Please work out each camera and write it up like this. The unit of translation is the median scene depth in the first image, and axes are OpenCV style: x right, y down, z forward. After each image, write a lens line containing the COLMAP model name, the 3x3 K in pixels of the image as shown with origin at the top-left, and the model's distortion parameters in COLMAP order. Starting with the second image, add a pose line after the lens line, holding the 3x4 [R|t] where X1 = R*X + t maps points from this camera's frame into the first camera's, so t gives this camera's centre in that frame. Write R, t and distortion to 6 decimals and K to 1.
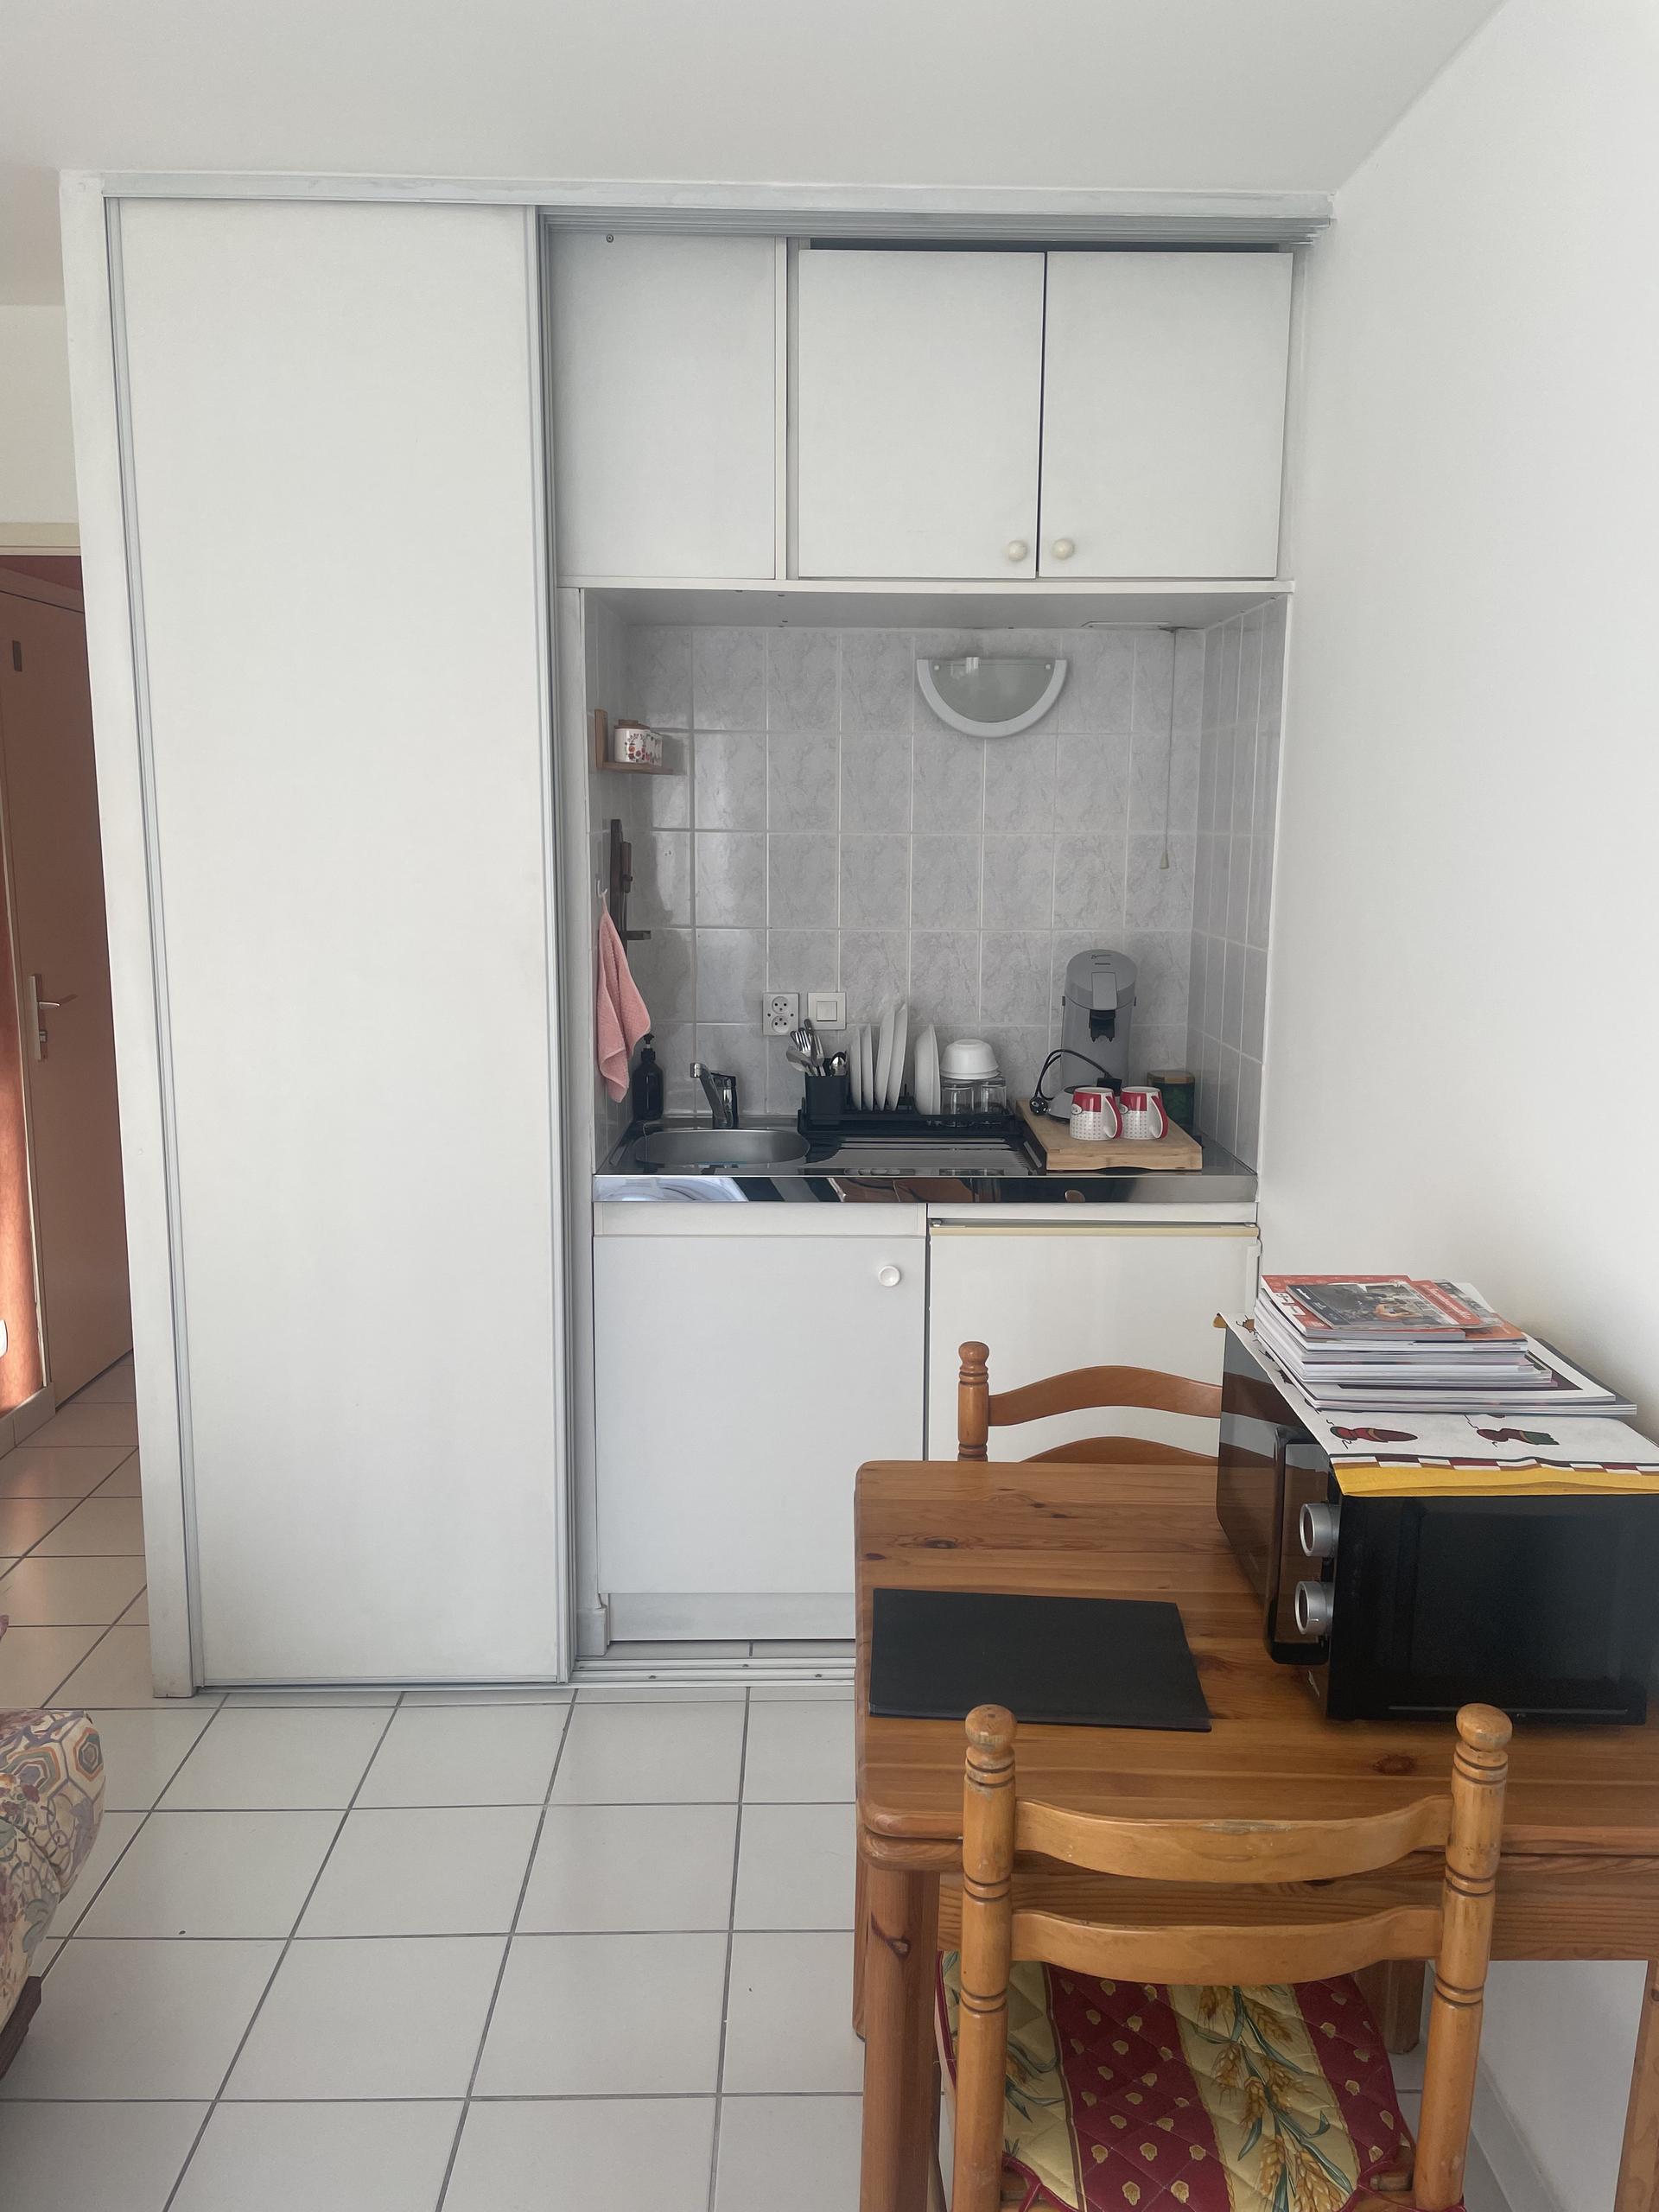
lens RADIAL K [[1675.1, 0, 829.5], [0, 1675.1, 1106.0], [0, 0, 1]] dist [0.109024, -0.137846]
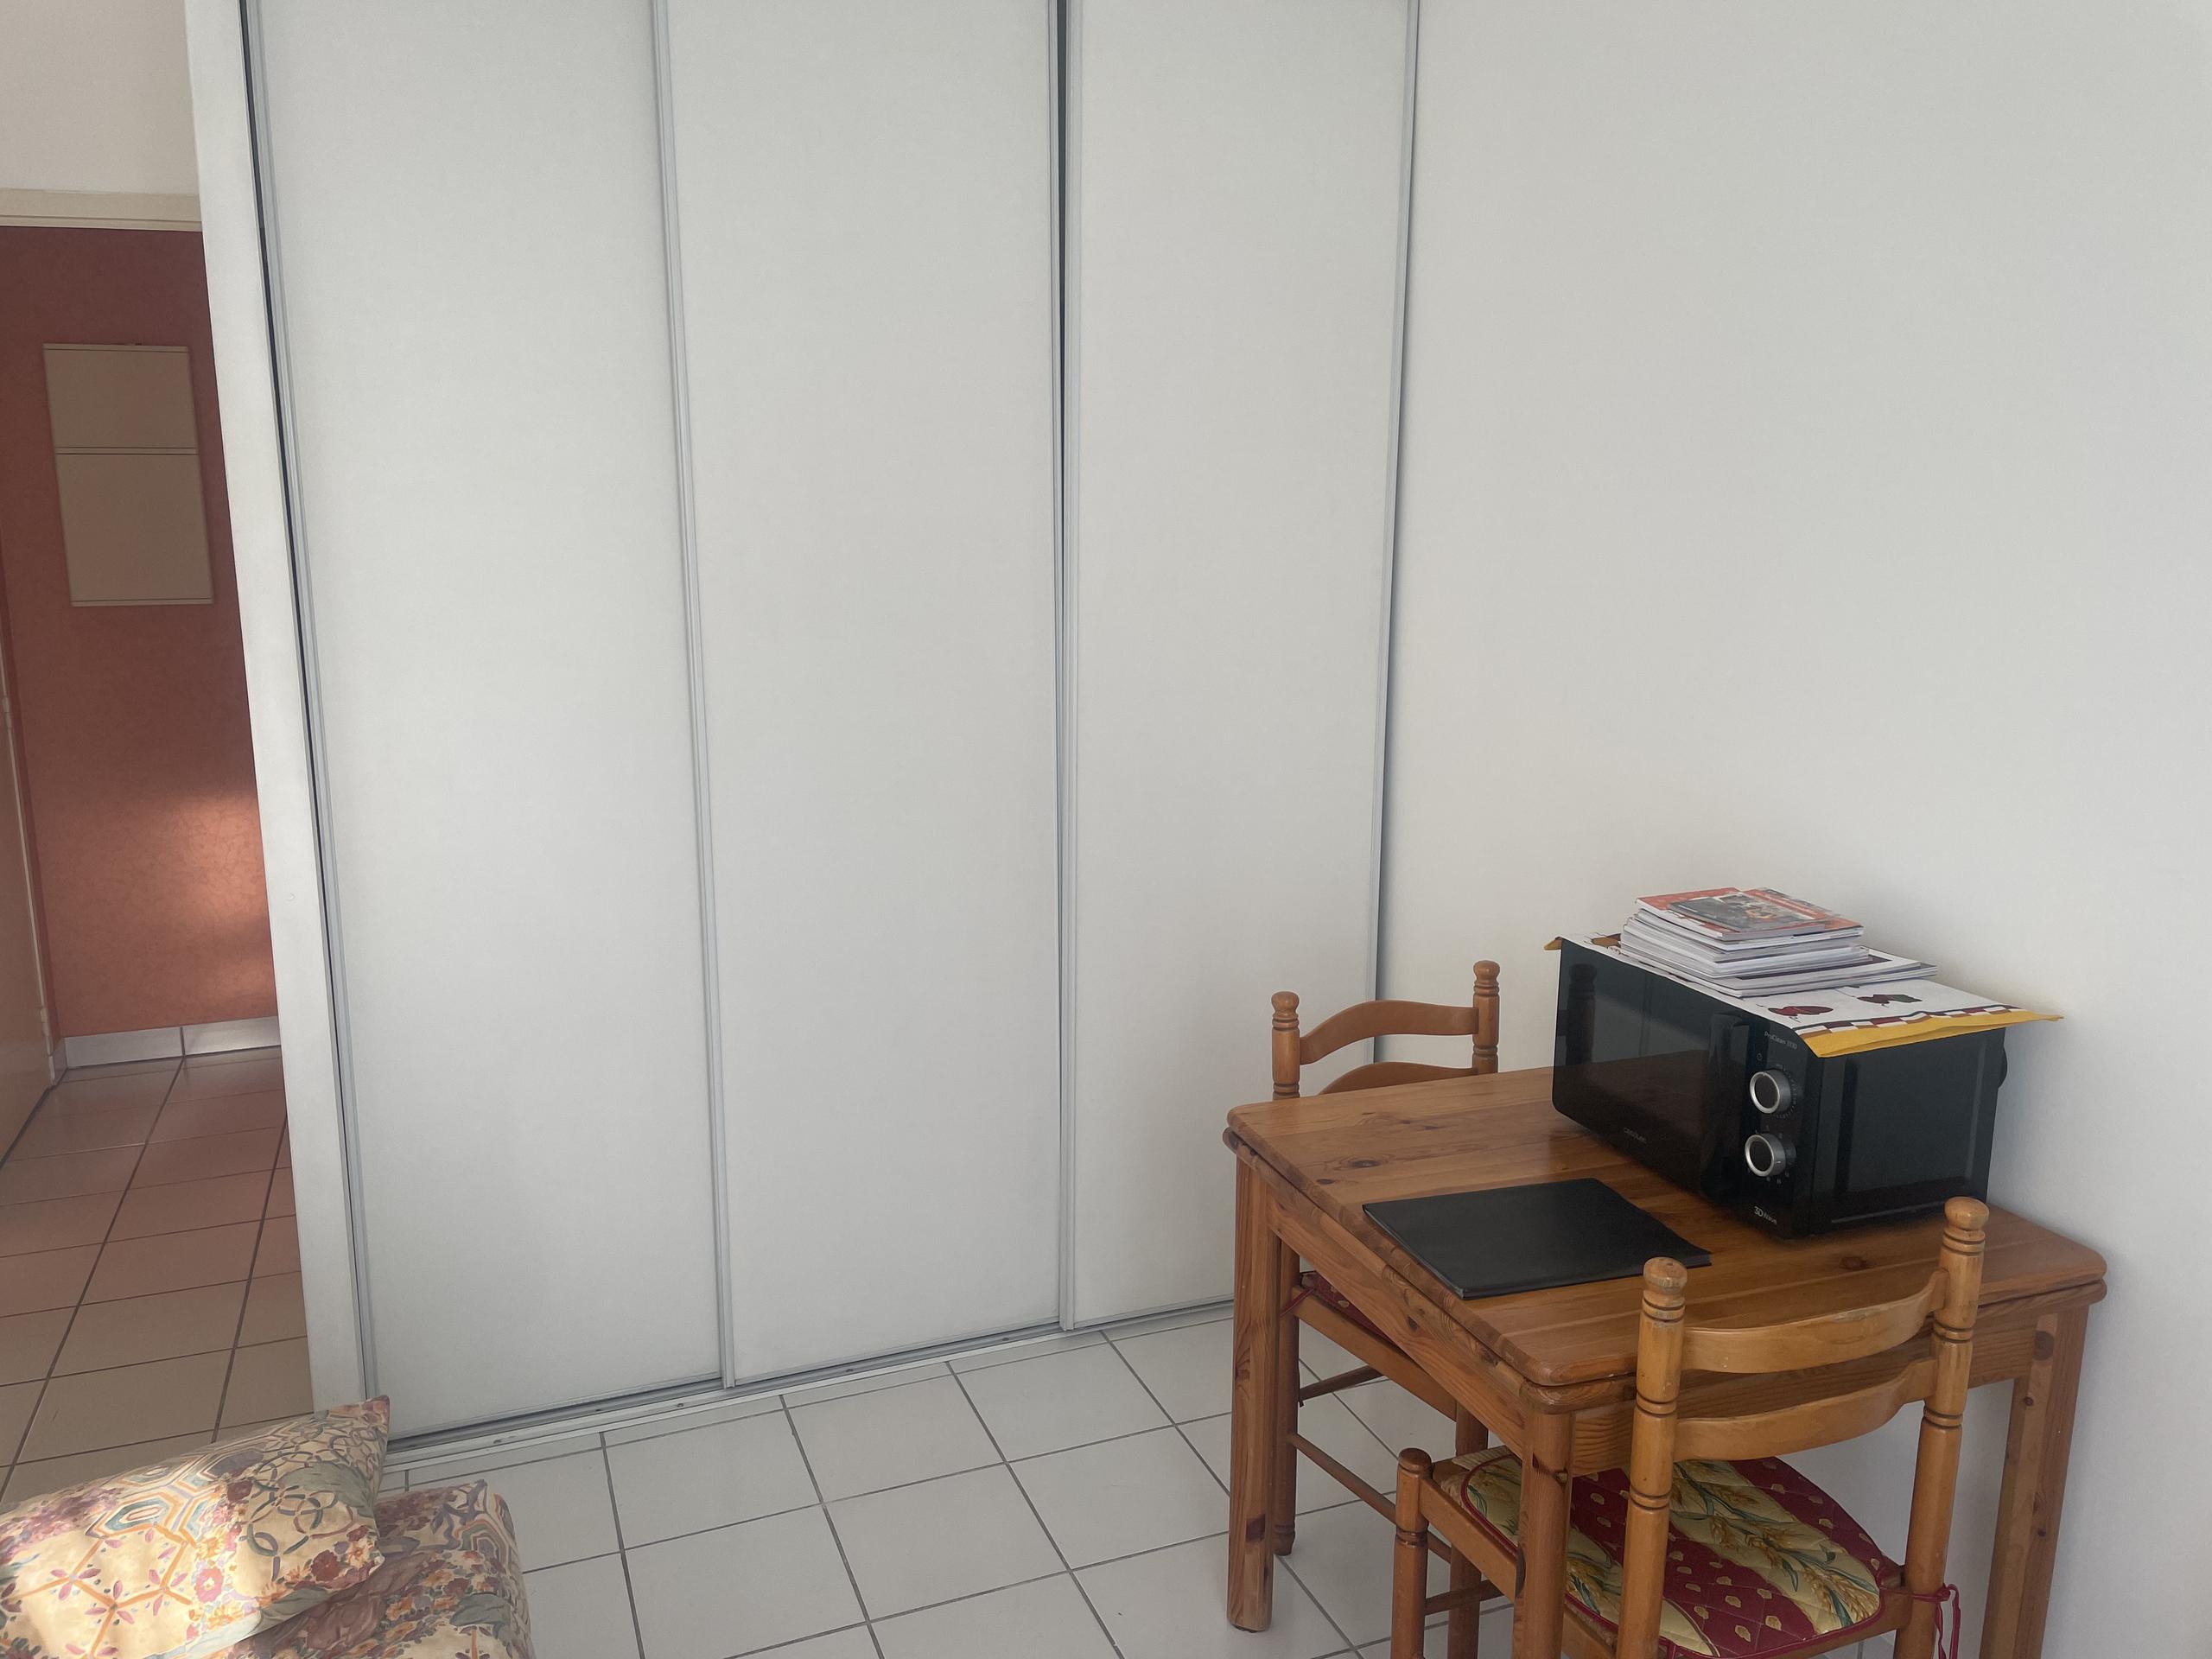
lens RADIAL K [[1675.1, 0, 1106.0], [0, 1675.1, 829.5], [0, 0, 1]] dist [0.109024, -0.137846]
pose [[0.936160, -0.074459, 0.343598, -0.578796], [0.067983, 0.997209, 0.030873, -0.012807], [-0.344938, -0.005543, 0.938609, 0.000272]]
